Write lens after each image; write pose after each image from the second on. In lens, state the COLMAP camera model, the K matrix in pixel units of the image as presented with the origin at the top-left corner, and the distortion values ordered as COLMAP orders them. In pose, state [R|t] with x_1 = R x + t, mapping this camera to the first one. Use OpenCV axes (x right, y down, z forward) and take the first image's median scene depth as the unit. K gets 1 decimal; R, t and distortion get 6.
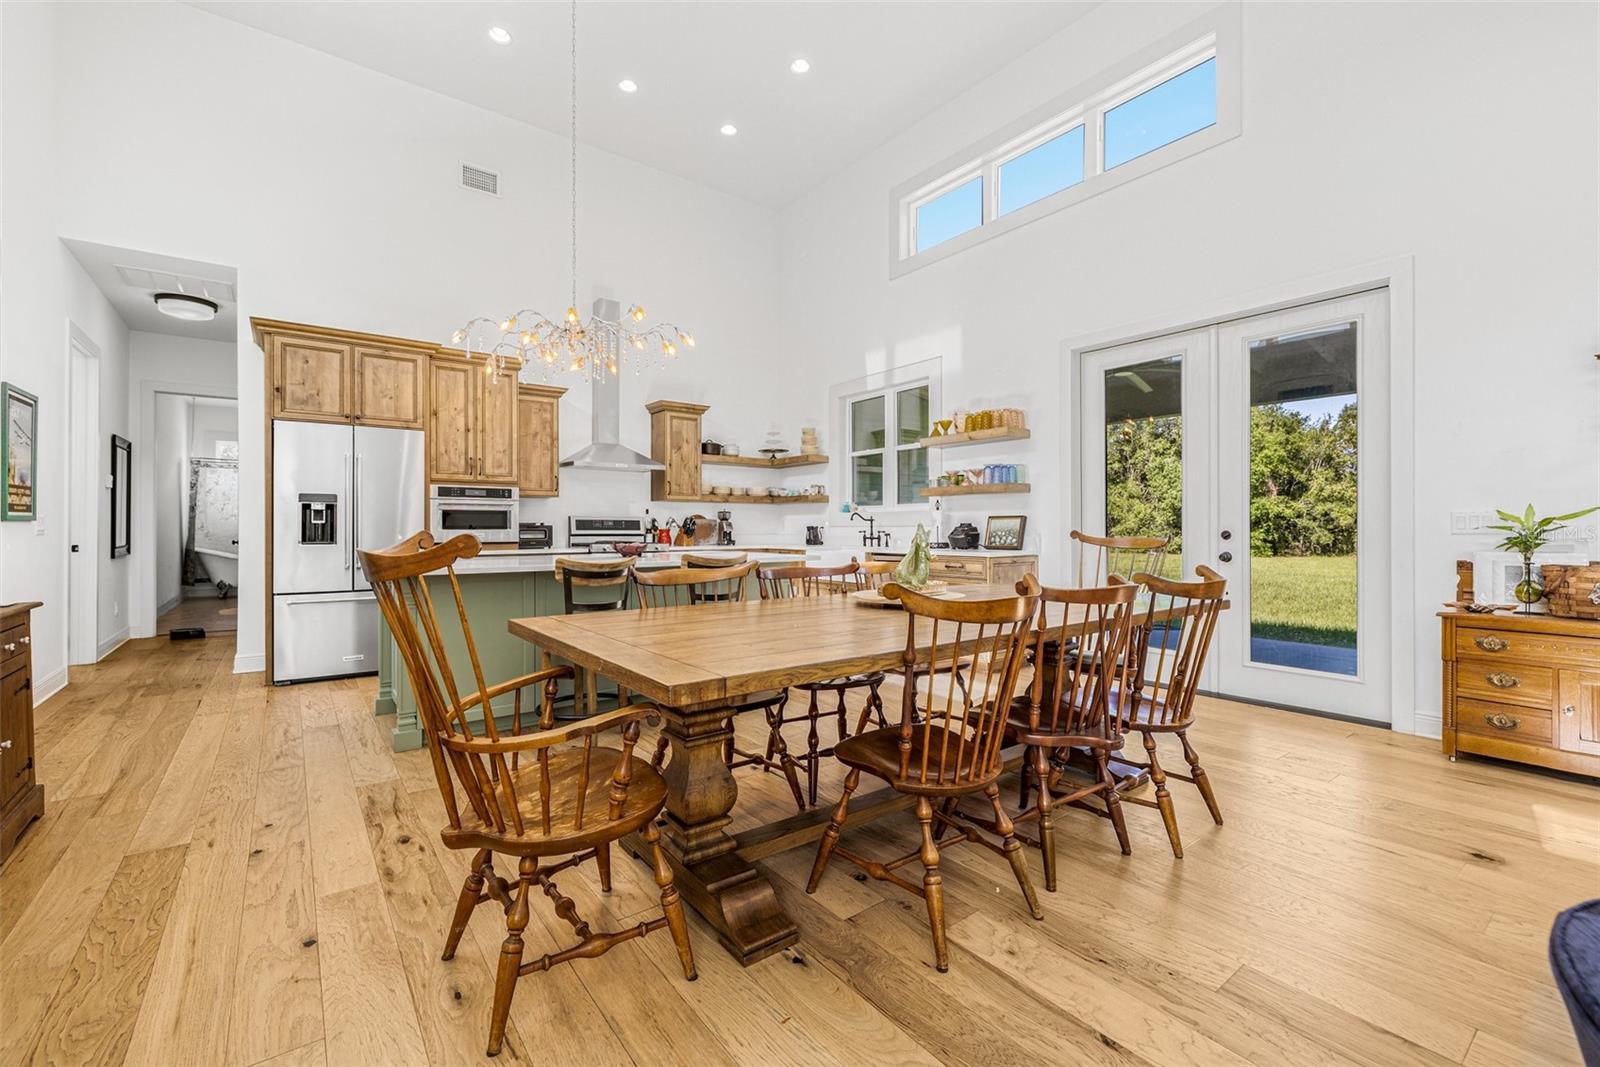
lens RADIAL K [[677.9, 0, 799.8], [0, 677.9, 528.3], [0, 0, 1]] dist [-0.000136, -0.000695]
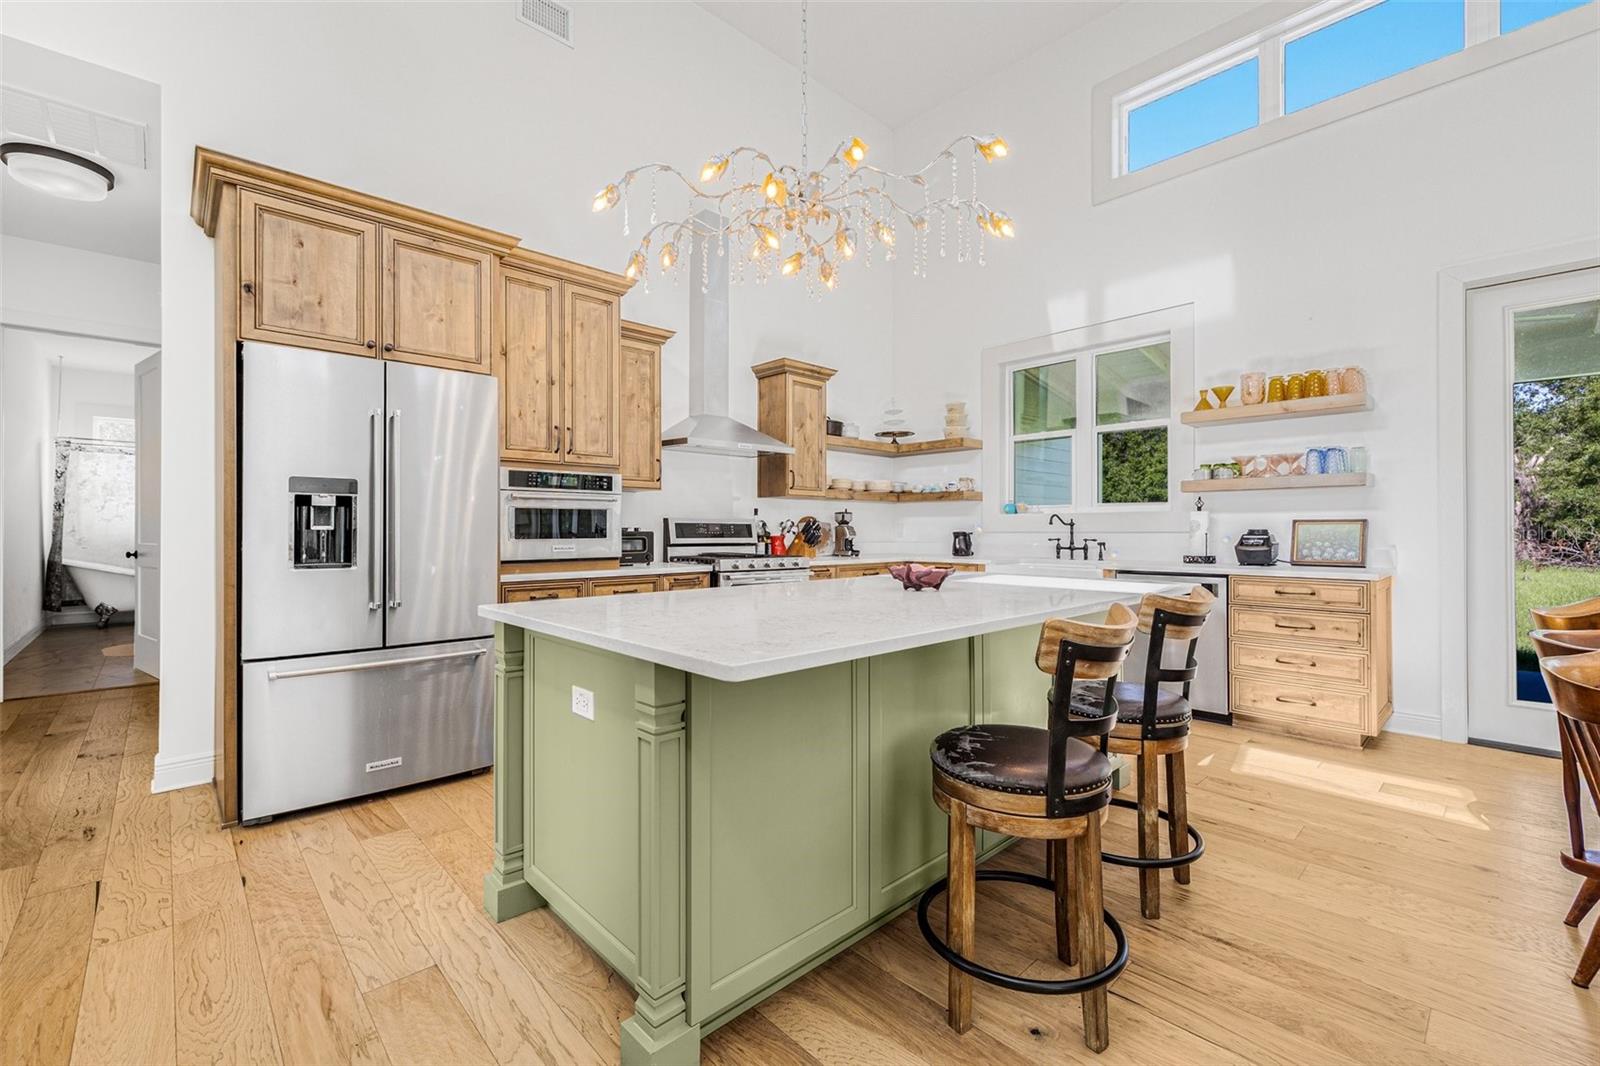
lens RADIAL K [[677.9, 0, 797.7], [0, 677.9, 529.1], [0, 0, 1]] dist [-0.000136, -0.000695]
pose [[0.994560, 0.000609, 0.104161, -0.319110], [-0.000473, 0.999999, -0.001330, -0.006685], [-0.104162, 0.001273, 0.994560, 0.337654]]
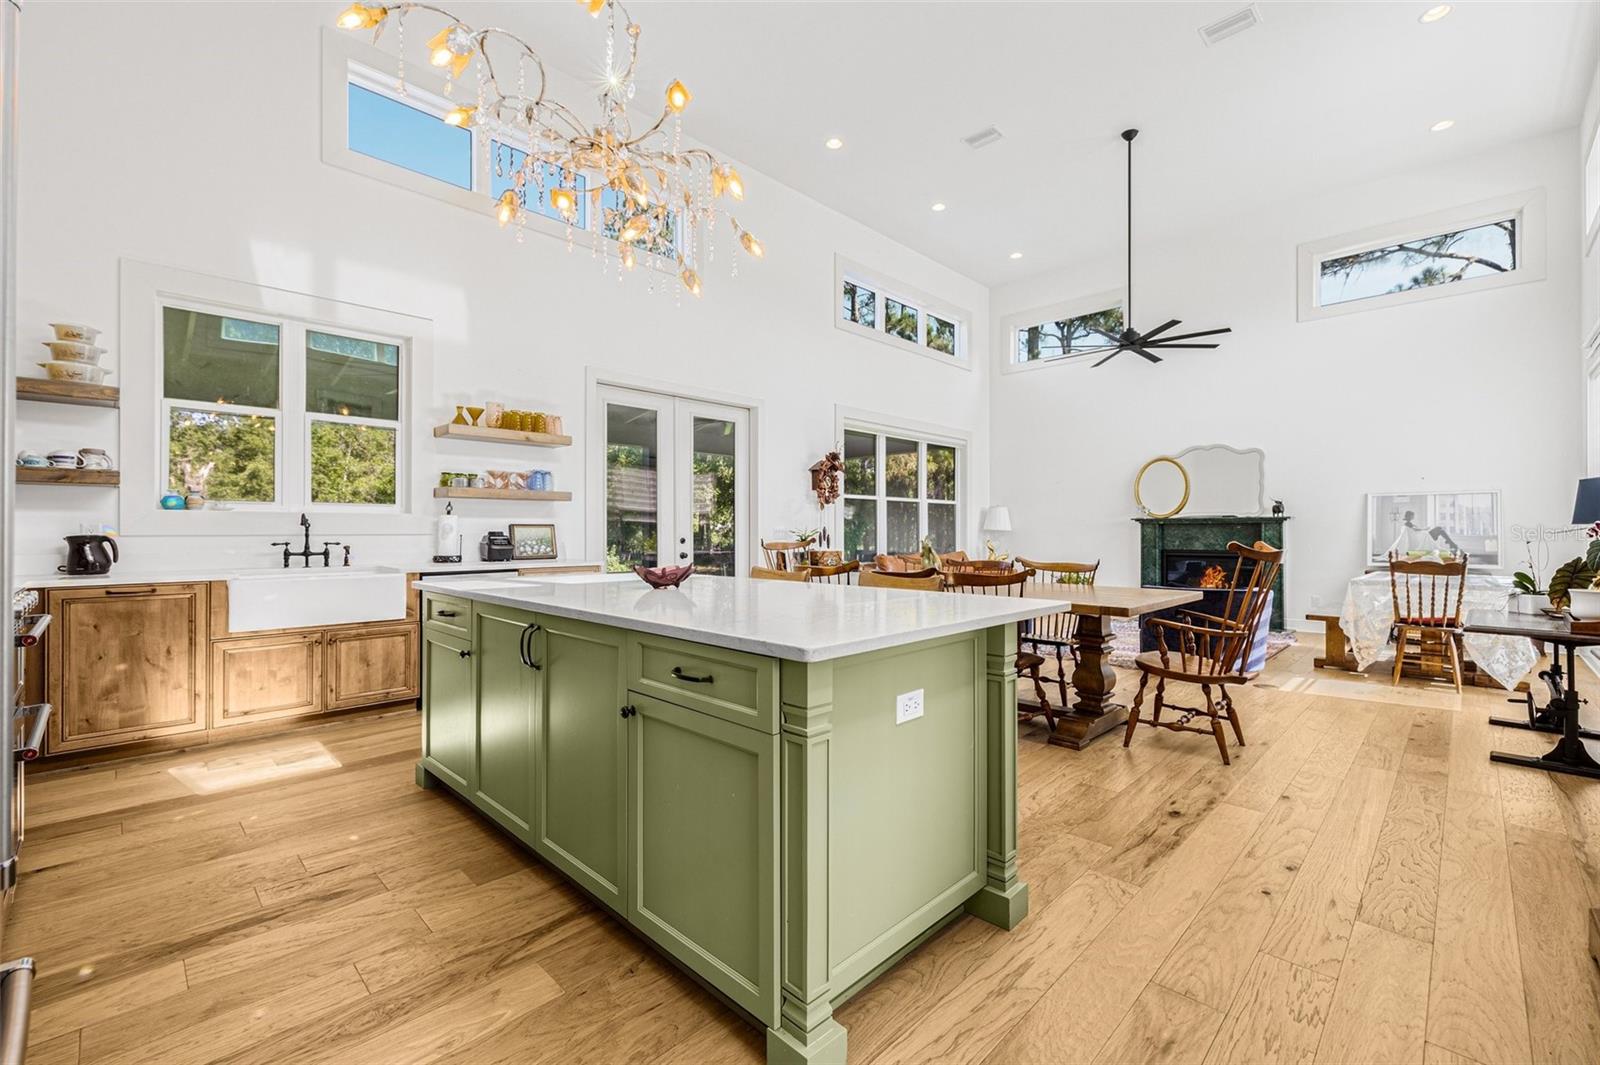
lens RADIAL K [[677.9, 0, 793.1], [0, 677.9, 530.0], [0, 0, 1]] dist [-0.000136, -0.000695]
pose [[-0.139228, 0.004464, 0.990250, -0.680632], [0.000315, 0.999990, -0.004464, -0.005934], [-0.990260, -0.000309, -0.139228, 0.751300]]
